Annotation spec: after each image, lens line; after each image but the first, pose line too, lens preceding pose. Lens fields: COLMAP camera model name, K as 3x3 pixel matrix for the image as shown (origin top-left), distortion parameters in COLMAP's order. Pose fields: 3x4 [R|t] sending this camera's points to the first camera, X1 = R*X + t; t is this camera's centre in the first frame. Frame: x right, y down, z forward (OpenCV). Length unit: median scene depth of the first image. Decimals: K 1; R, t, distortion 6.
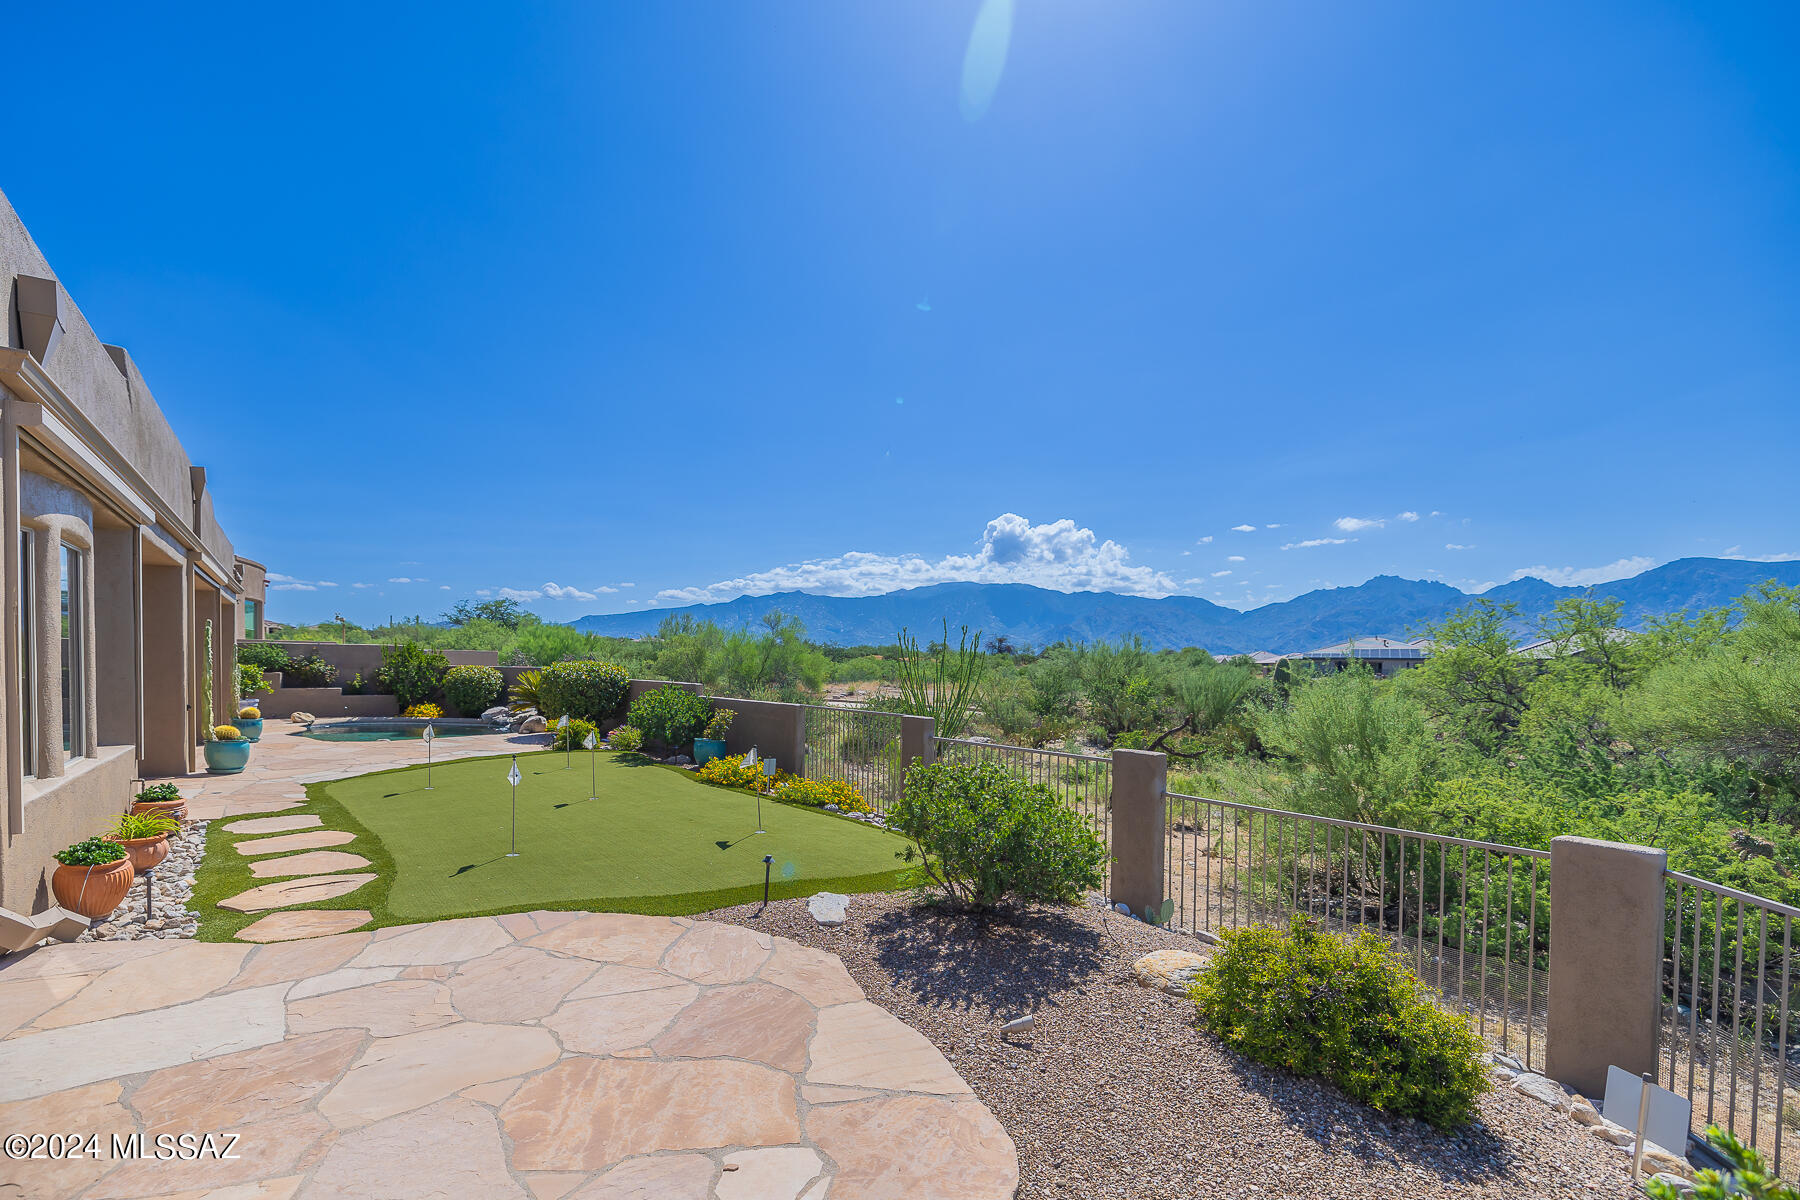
lens RADIAL K [[807.2, 0, 820.5], [0, 807.2, 687.1], [0, 0, 1]] dist [-0.001324, -0.000054]
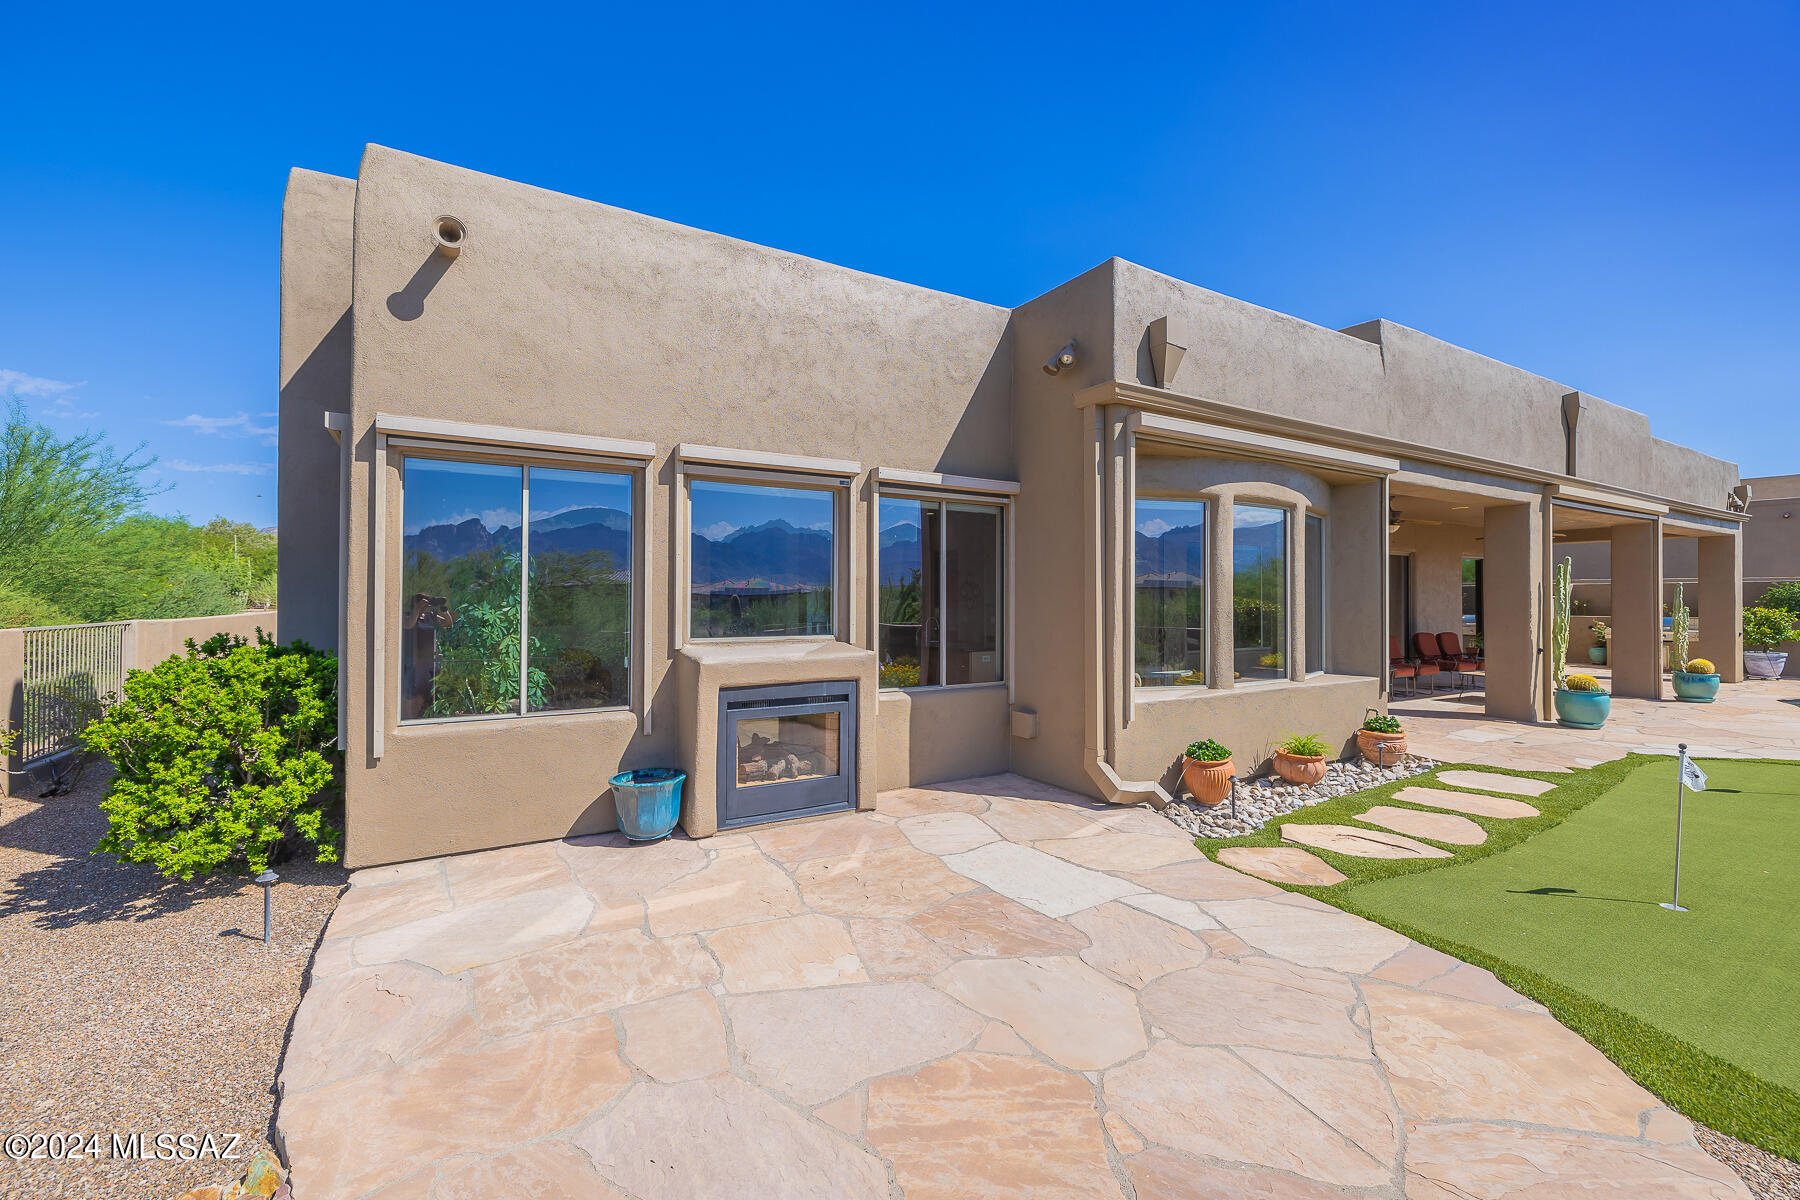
lens RADIAL K [[771.8, 0, 902.3], [0, 771.8, 600.1], [0, 0, 1]] dist [0.011908, 0.000244]
pose [[-0.055171, -0.015416, -0.998358, 0.347742], [-0.030821, 0.999431, -0.013730, 0.001772], [0.998001, 0.030013, -0.055615, 0.621932]]
